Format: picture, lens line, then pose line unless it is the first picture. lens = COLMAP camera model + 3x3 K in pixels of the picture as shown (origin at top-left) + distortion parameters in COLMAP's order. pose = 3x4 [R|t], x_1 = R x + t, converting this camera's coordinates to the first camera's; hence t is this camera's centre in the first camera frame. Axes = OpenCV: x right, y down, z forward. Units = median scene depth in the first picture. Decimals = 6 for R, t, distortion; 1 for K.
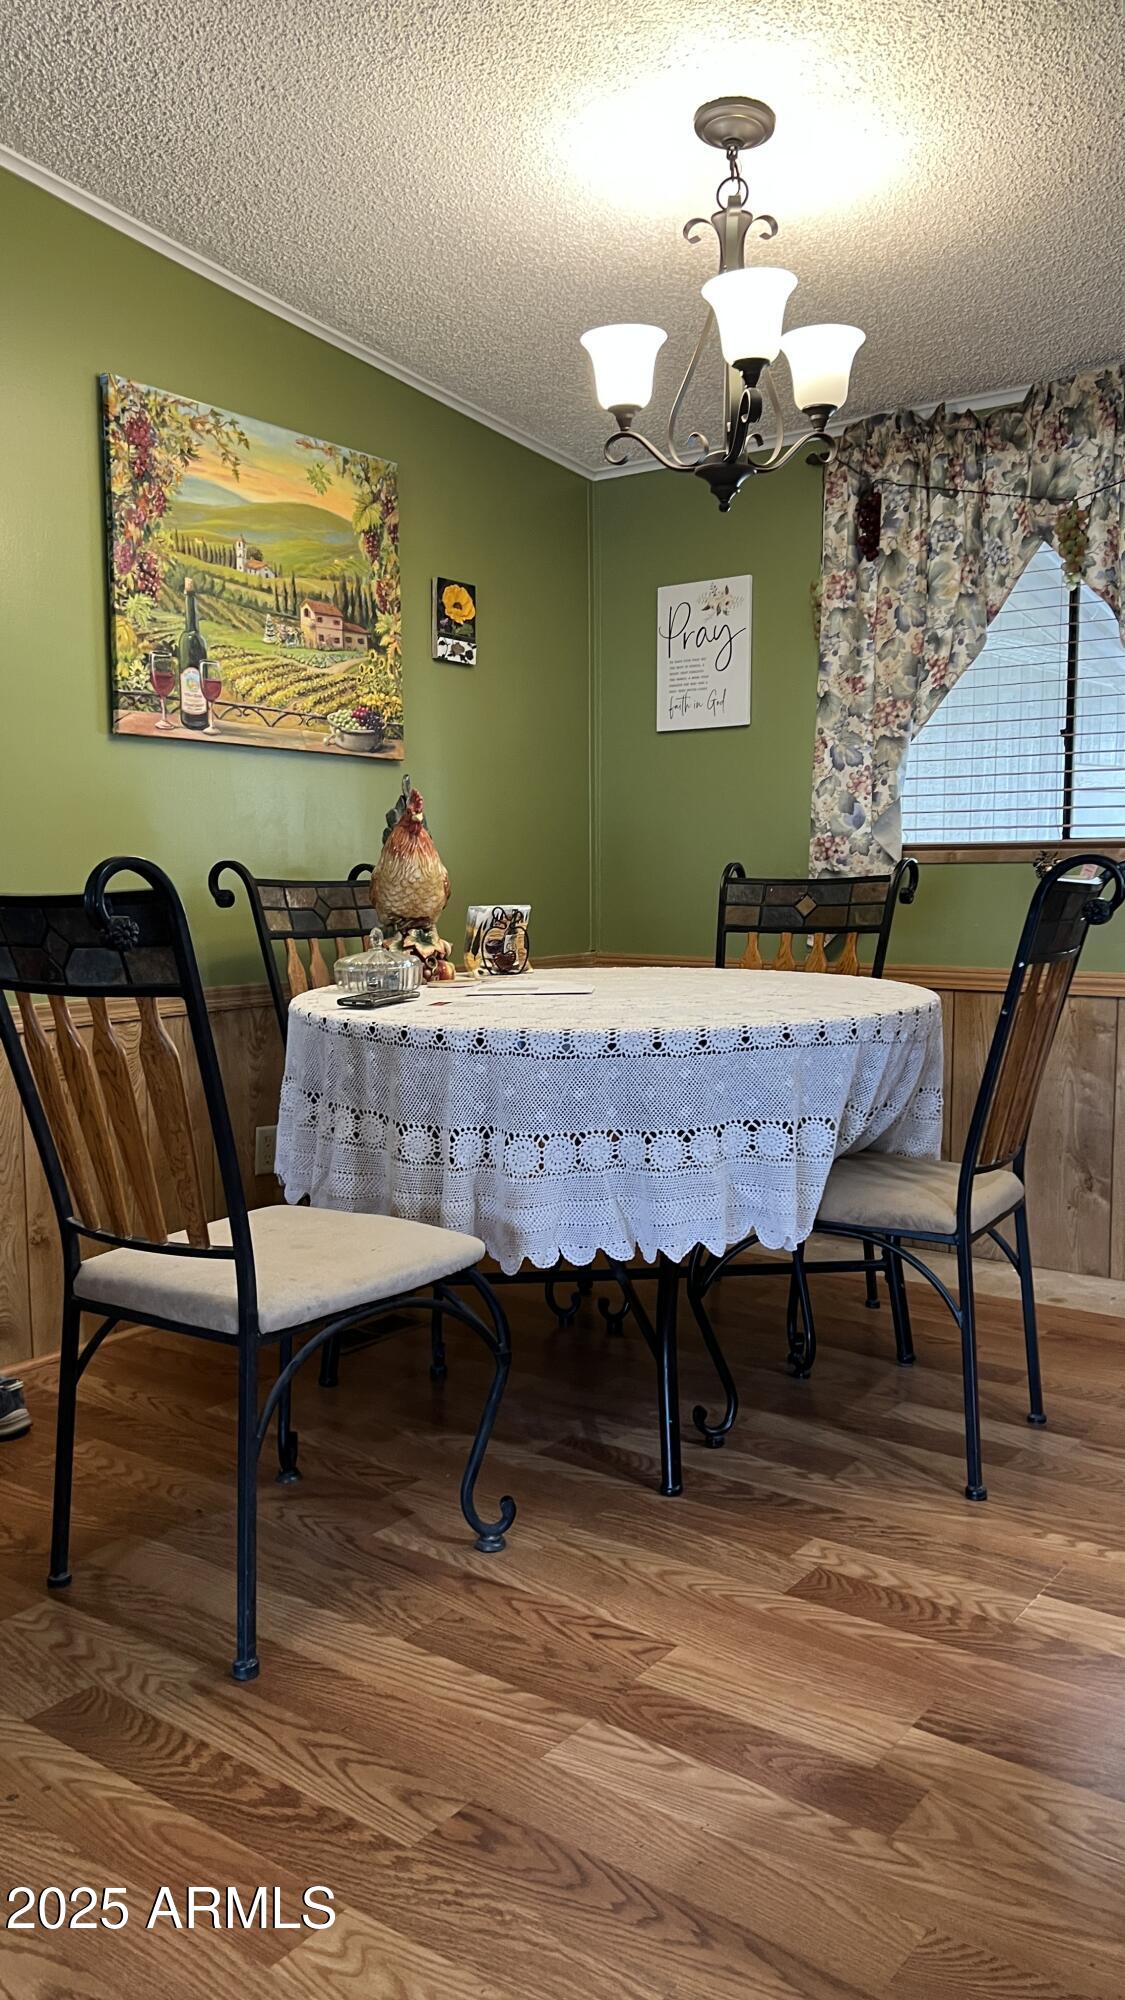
lens RADIAL K [[1660.4, 0, 562.5], [0, 1660.4, 1000.0], [0, 0, 1]] dist [0.083177, -0.005076]
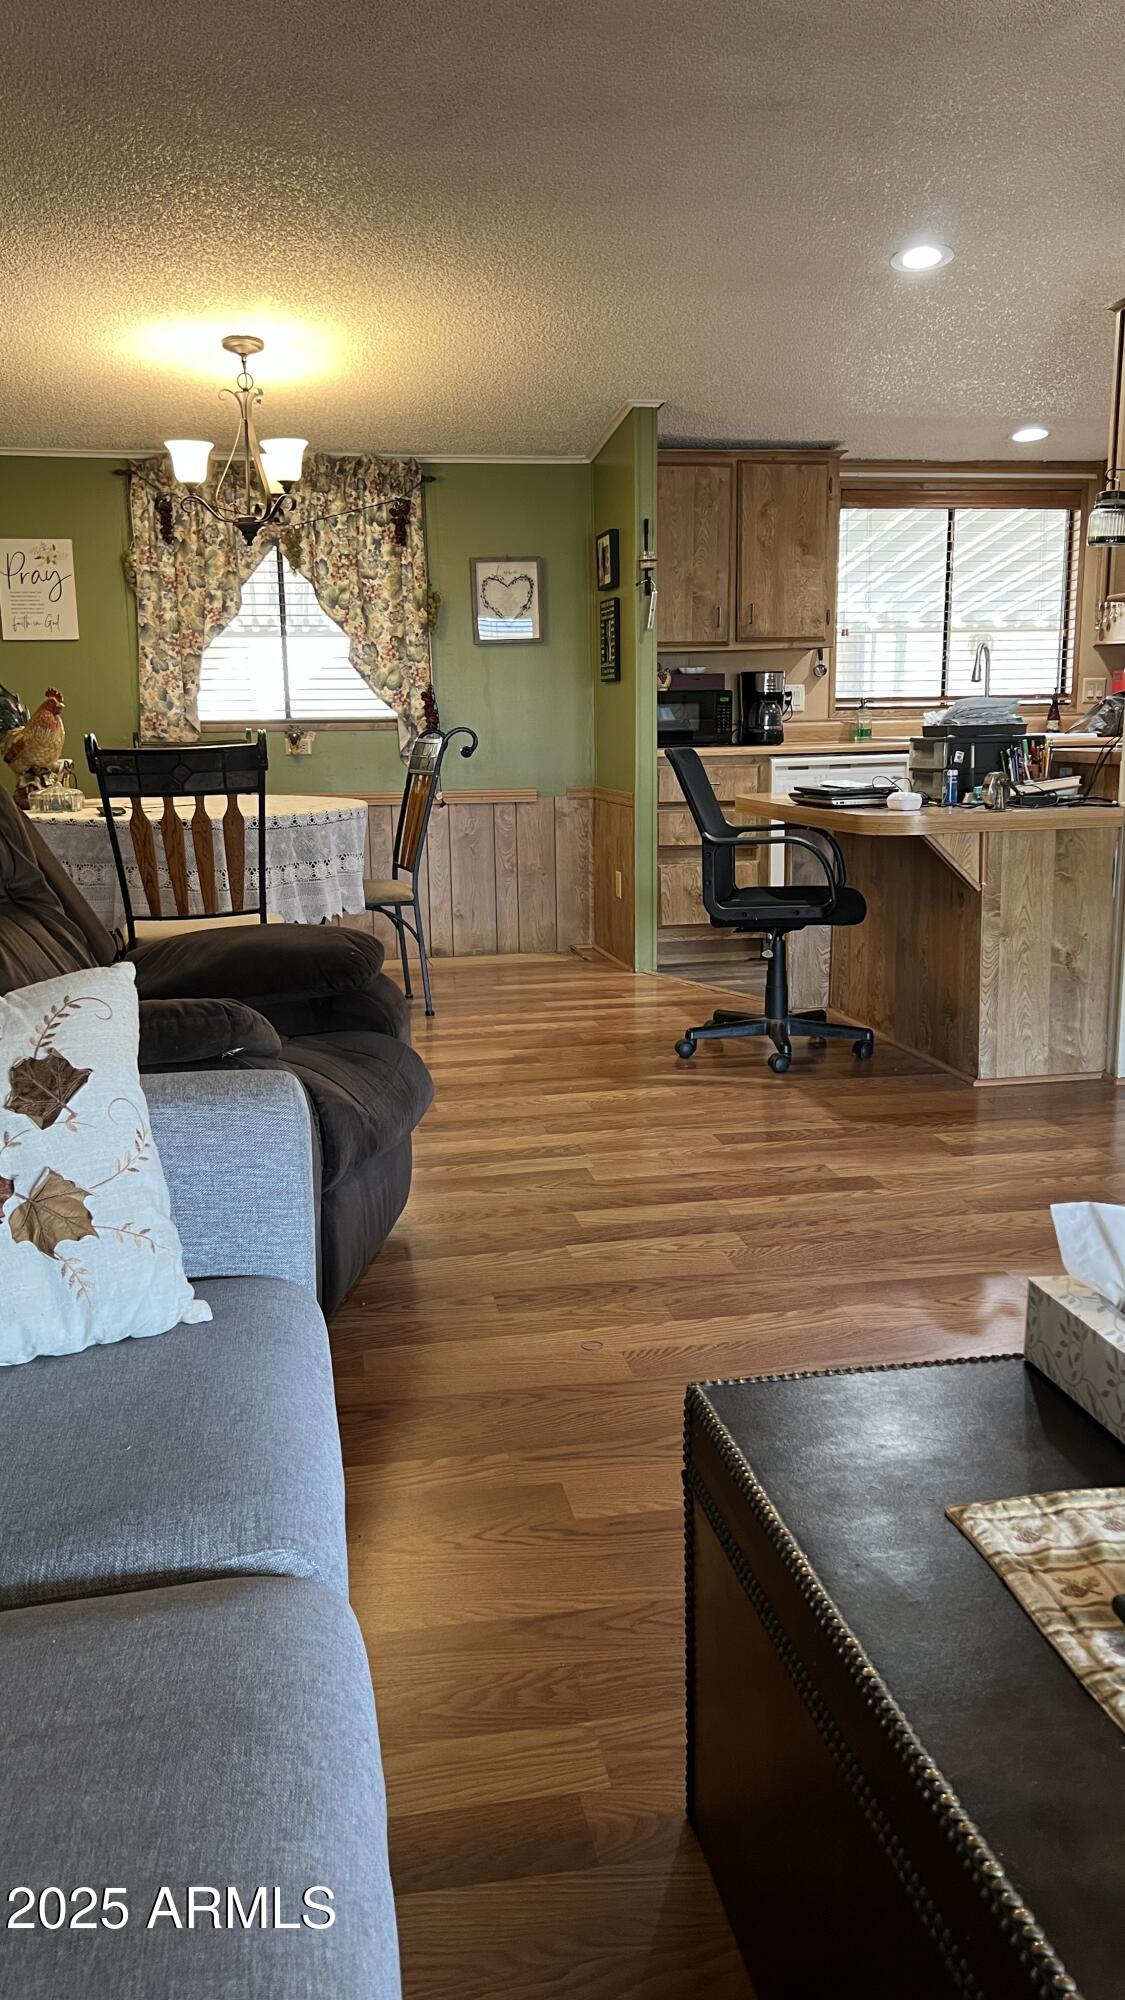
lens RADIAL K [[1660.4, 0, 562.5], [0, 1660.4, 1000.0], [0, 0, 1]] dist [0.083177, -0.005076]
pose [[0.709645, -0.118282, 0.694560, -0.733921], [0.063461, 0.992531, 0.104187, 0.032519], [-0.701696, -0.029859, 0.711851, -0.445532]]
